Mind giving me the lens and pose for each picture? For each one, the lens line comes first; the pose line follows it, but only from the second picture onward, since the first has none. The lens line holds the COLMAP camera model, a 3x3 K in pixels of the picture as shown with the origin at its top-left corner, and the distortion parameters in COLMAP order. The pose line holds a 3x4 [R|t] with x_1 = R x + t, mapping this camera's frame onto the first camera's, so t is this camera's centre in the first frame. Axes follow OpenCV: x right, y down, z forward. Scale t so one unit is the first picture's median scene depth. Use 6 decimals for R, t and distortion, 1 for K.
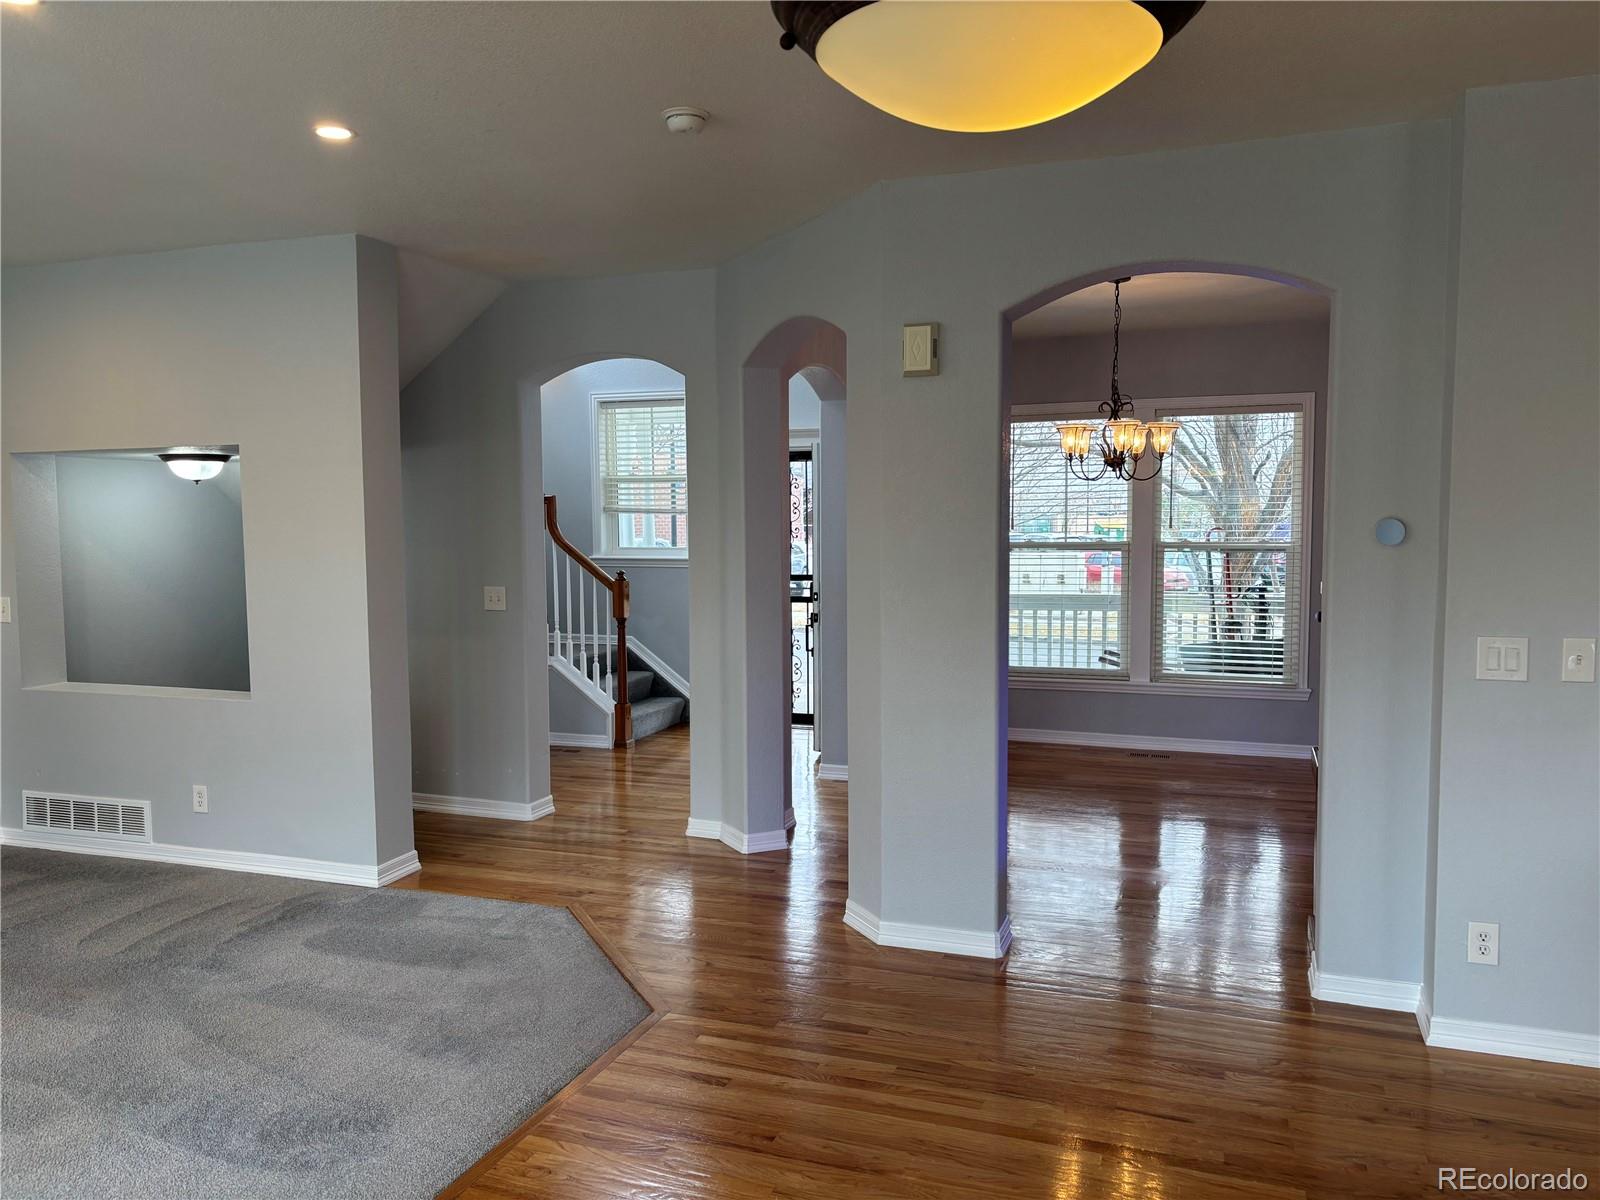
lens RADIAL K [[1203.2, 0, 800.4], [0, 1203.2, 609.2], [0, 0, 1]] dist [0.054015, -0.050356]
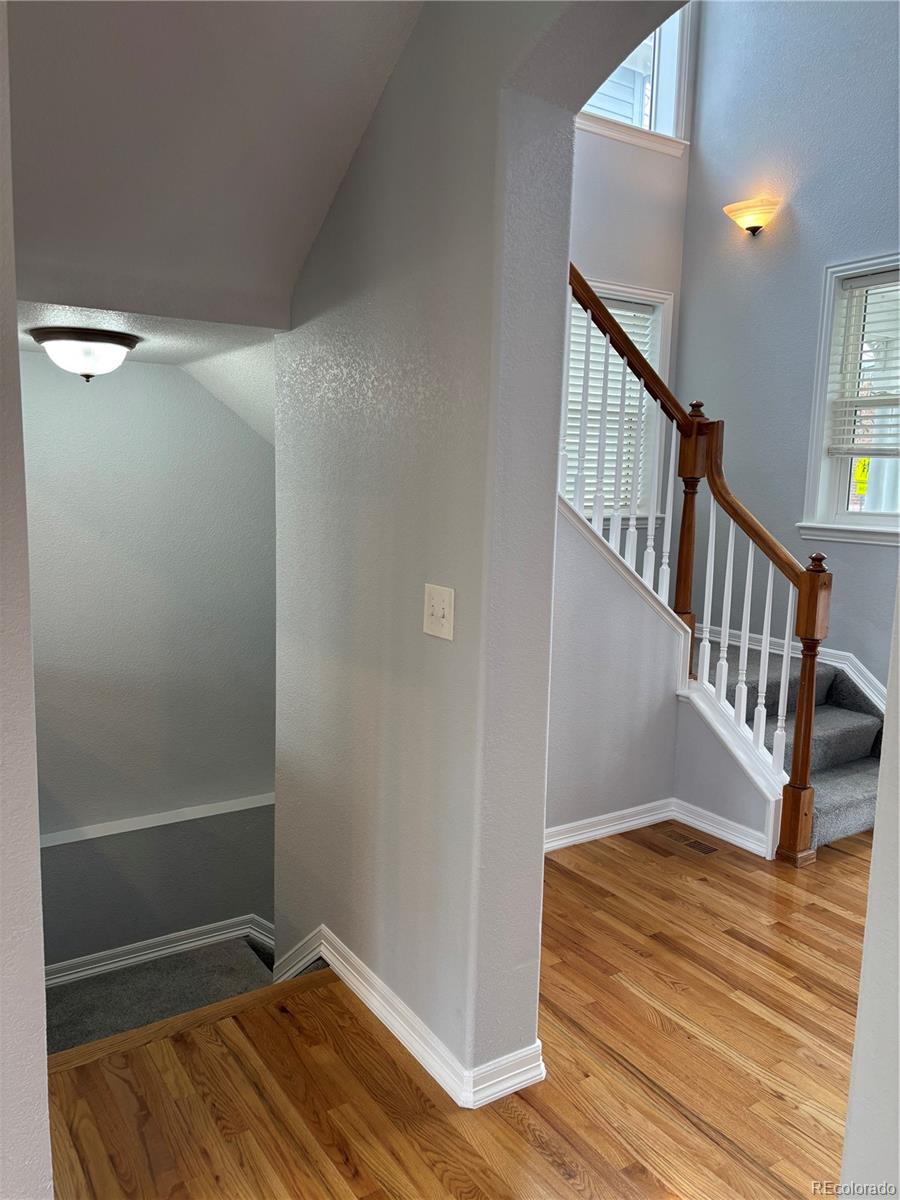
lens RADIAL K [[902.4, 0, 449.9], [0, 902.4, 597.3], [0, 0, 1]] dist [0.054015, -0.050356]
pose [[0.804265, 0.108629, -0.584258, -0.053881], [-0.076626, 0.993900, 0.079312, -0.045623], [0.589310, -0.019018, 0.807683, 0.788920]]
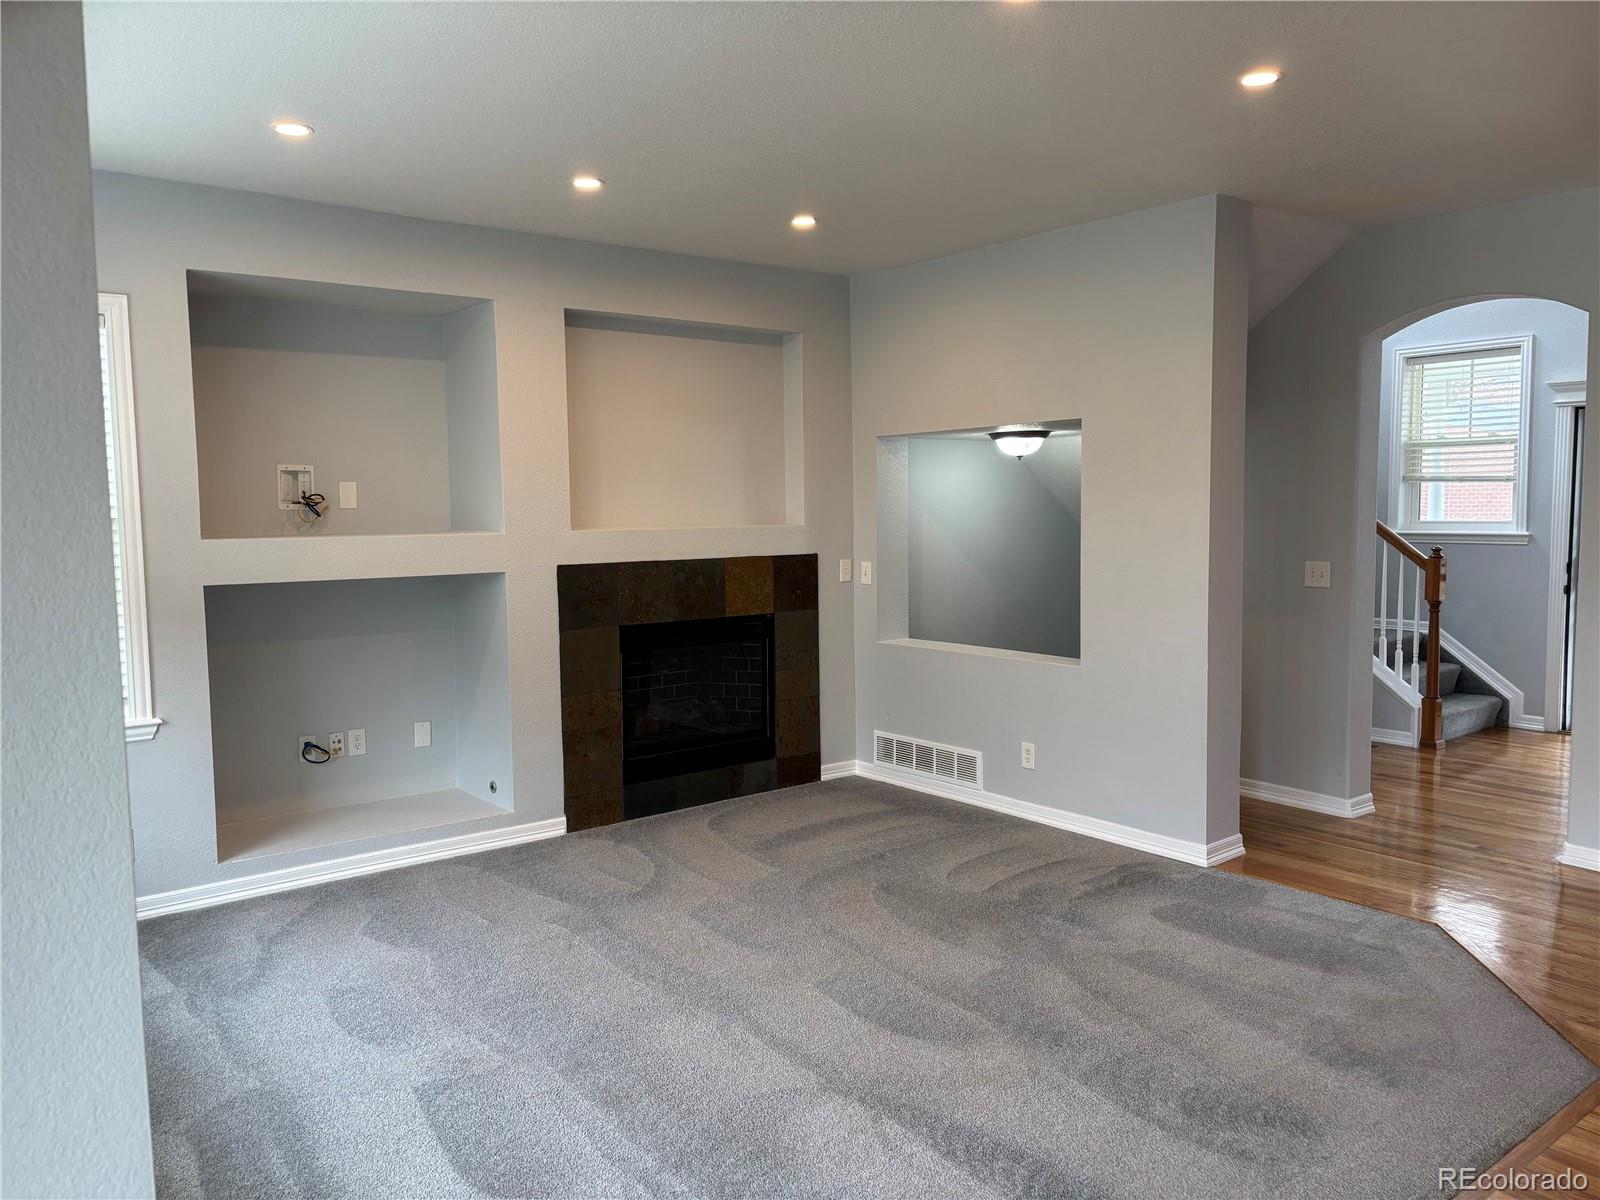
lens RADIAL K [[1203.2, 0, 795.3], [0, 1203.2, 602.1], [0, 0, 1]] dist [0.054015, -0.050356]
pose [[0.851292, 0.039668, -0.523191, -0.115695], [-0.032651, 0.999211, 0.022632, 0.004766], [0.523676, -0.002184, 0.851915, -0.003086]]
